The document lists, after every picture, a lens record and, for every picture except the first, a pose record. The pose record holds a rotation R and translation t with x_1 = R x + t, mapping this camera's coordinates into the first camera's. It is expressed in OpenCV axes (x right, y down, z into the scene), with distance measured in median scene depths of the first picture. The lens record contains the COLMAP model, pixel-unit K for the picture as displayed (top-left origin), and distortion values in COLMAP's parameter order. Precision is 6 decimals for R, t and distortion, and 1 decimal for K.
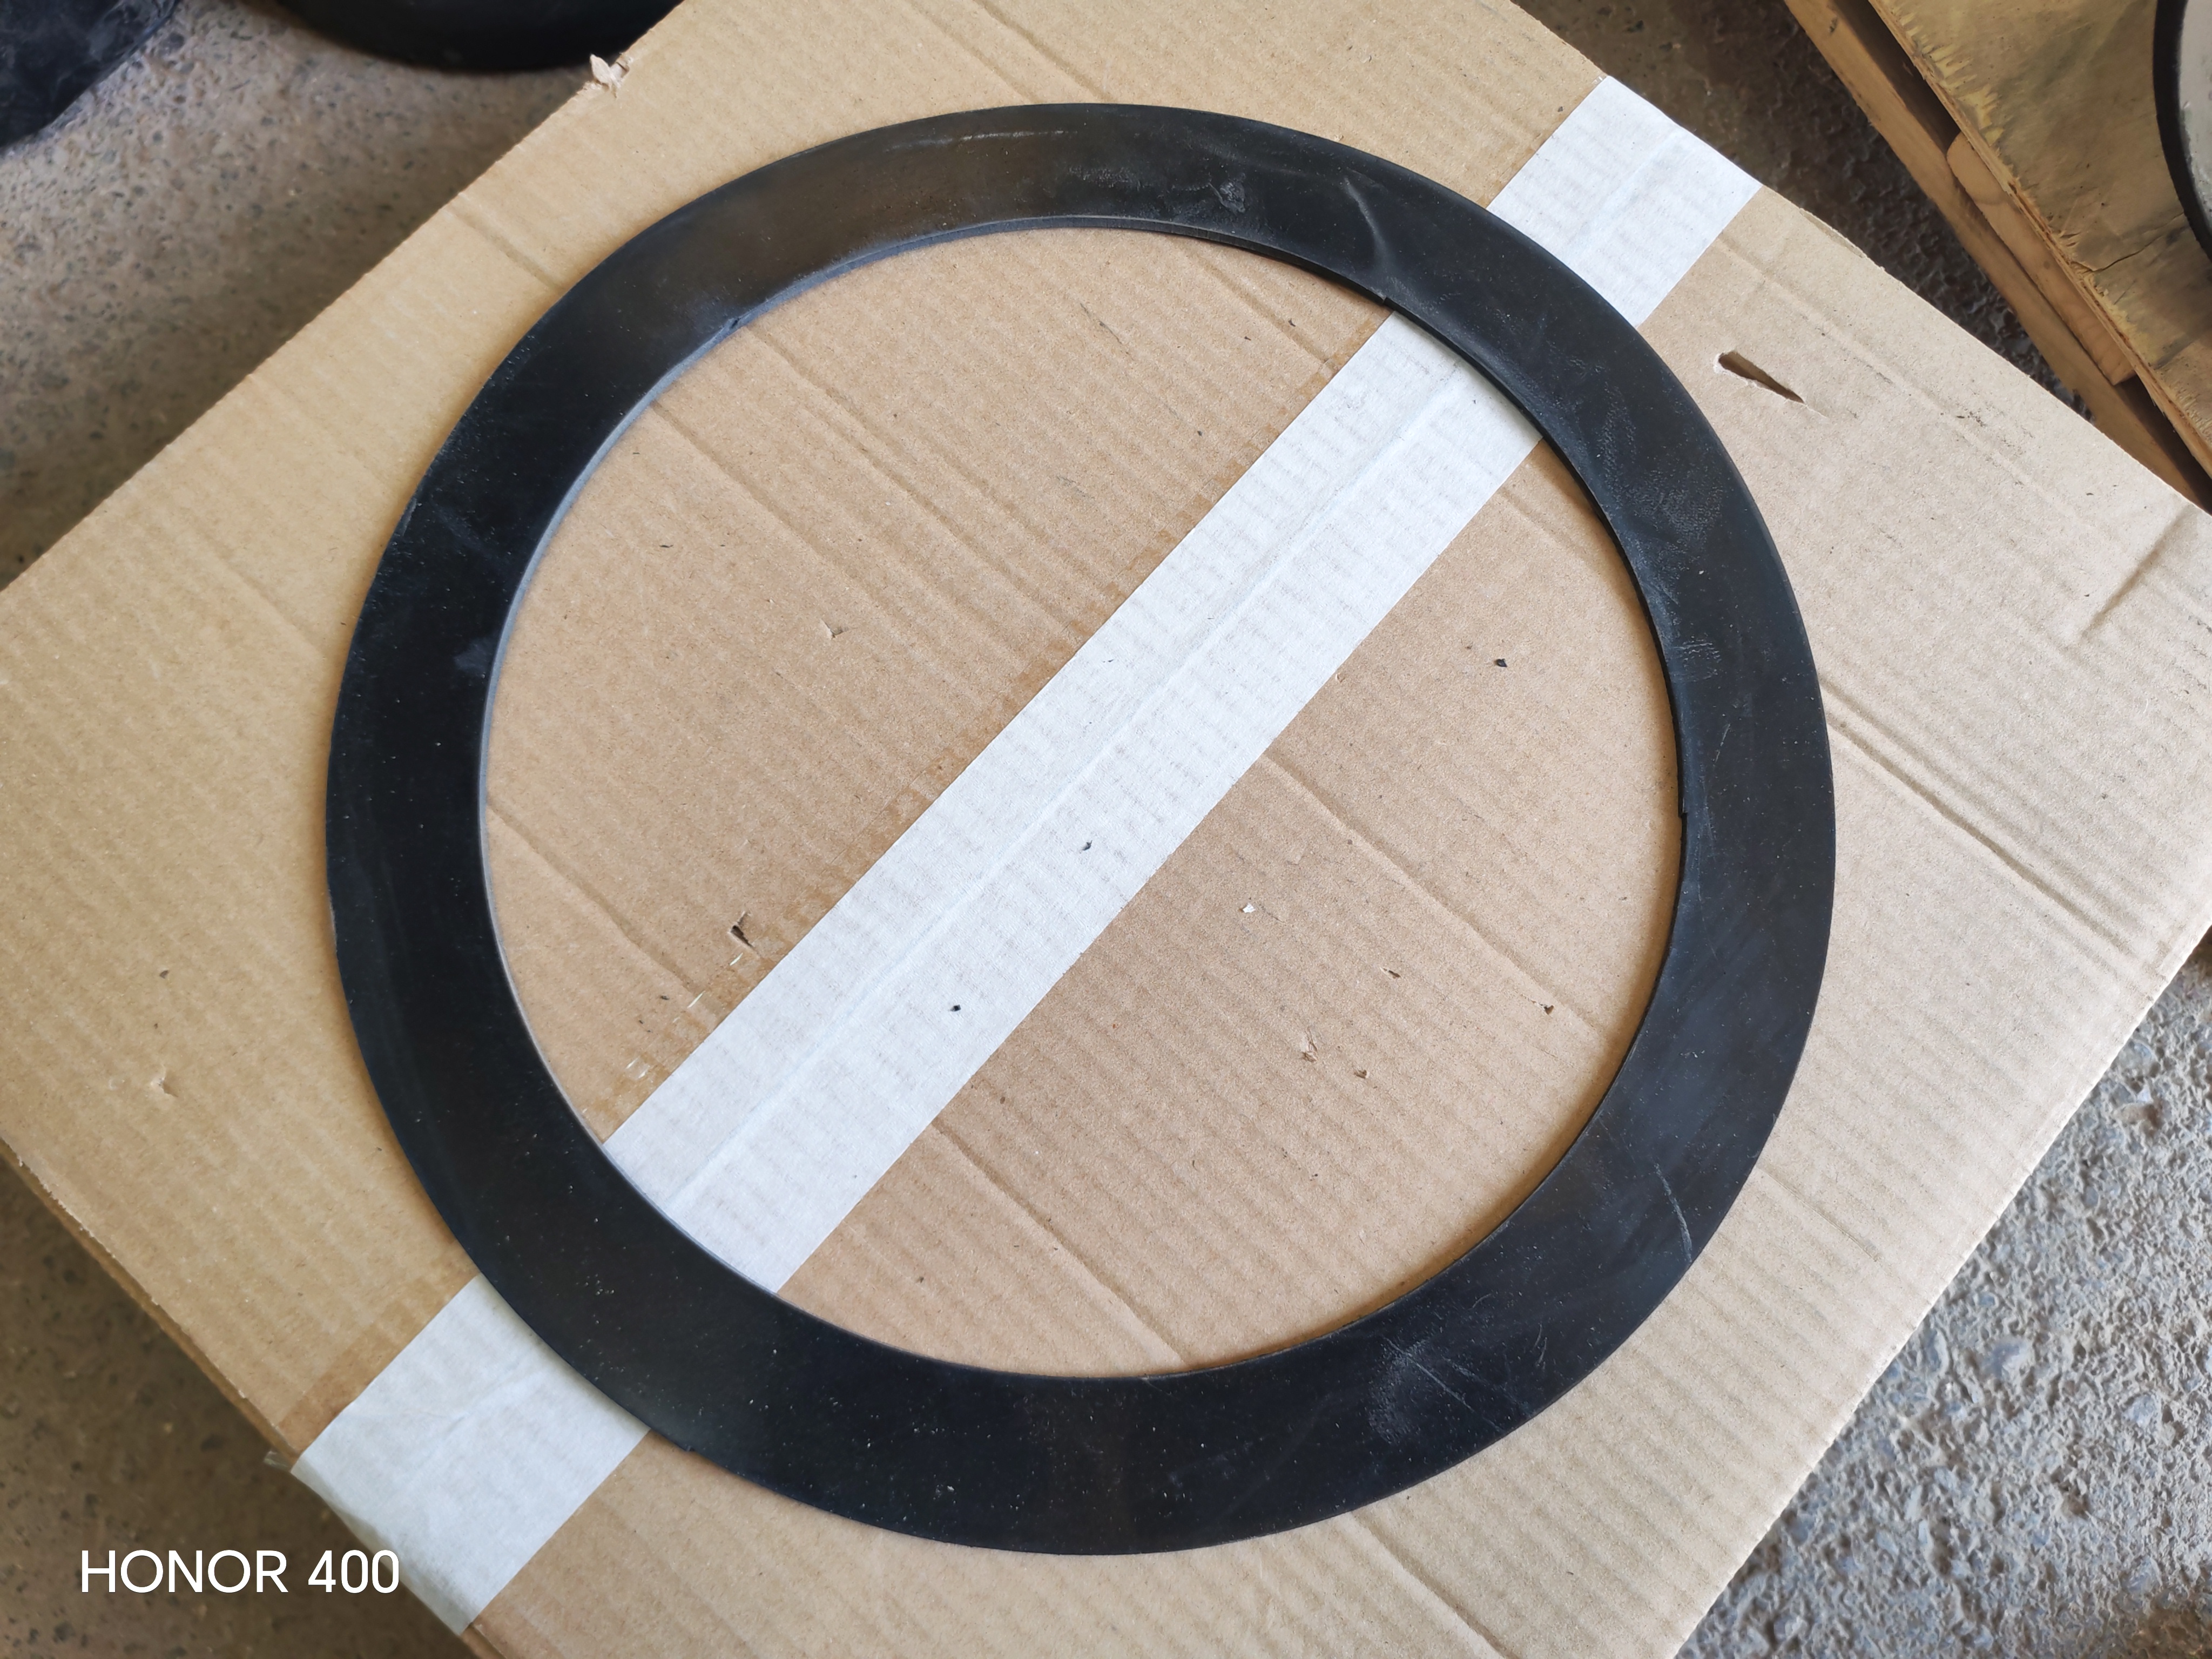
lens RADIAL K [[1670.0, 0, 1073.2], [0, 1670.0, 821.5], [0, 0, 1]] dist [0.044661, -0.082711]
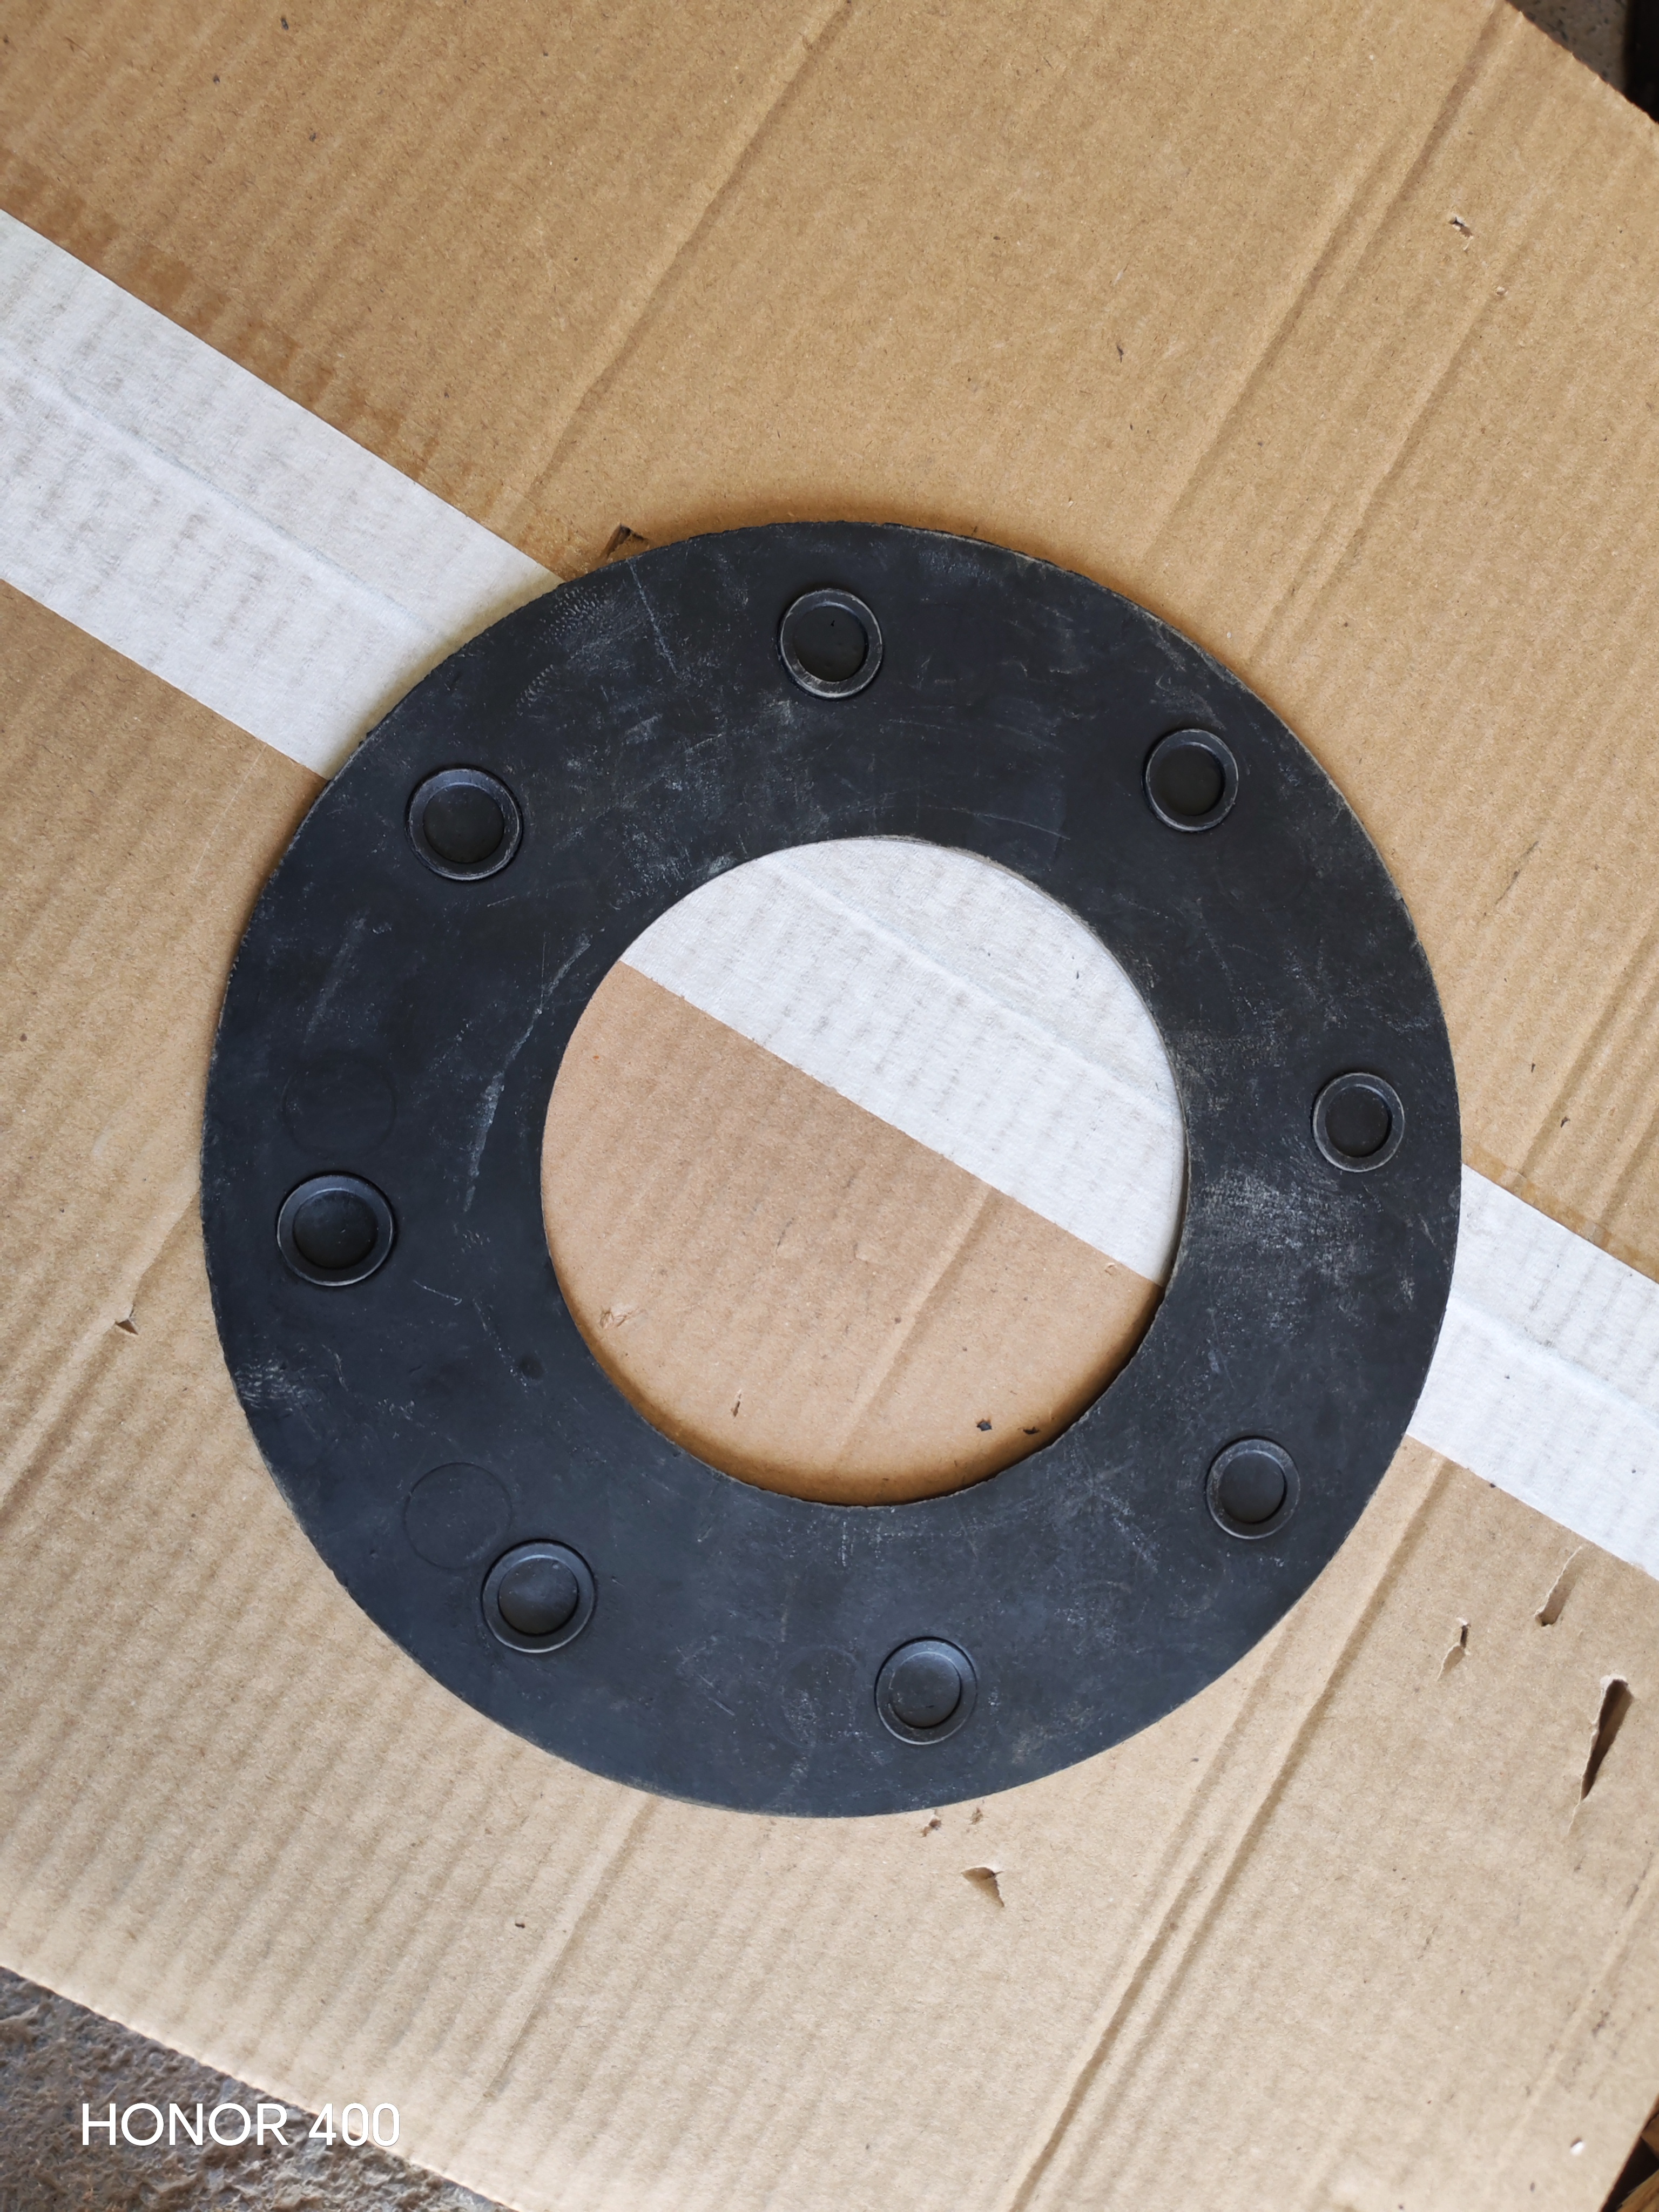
lens RADIAL K [[1670.0, 0, 828.0], [0, 1670.0, 1103.1], [0, 0, 1]] dist [0.044661, -0.082711]
pose [[0.190056, 0.981705, 0.011610, 0.053852], [-0.980531, 0.189208, 0.052538, -0.014792], [0.049380, -0.021369, 0.998551, 0.242792]]
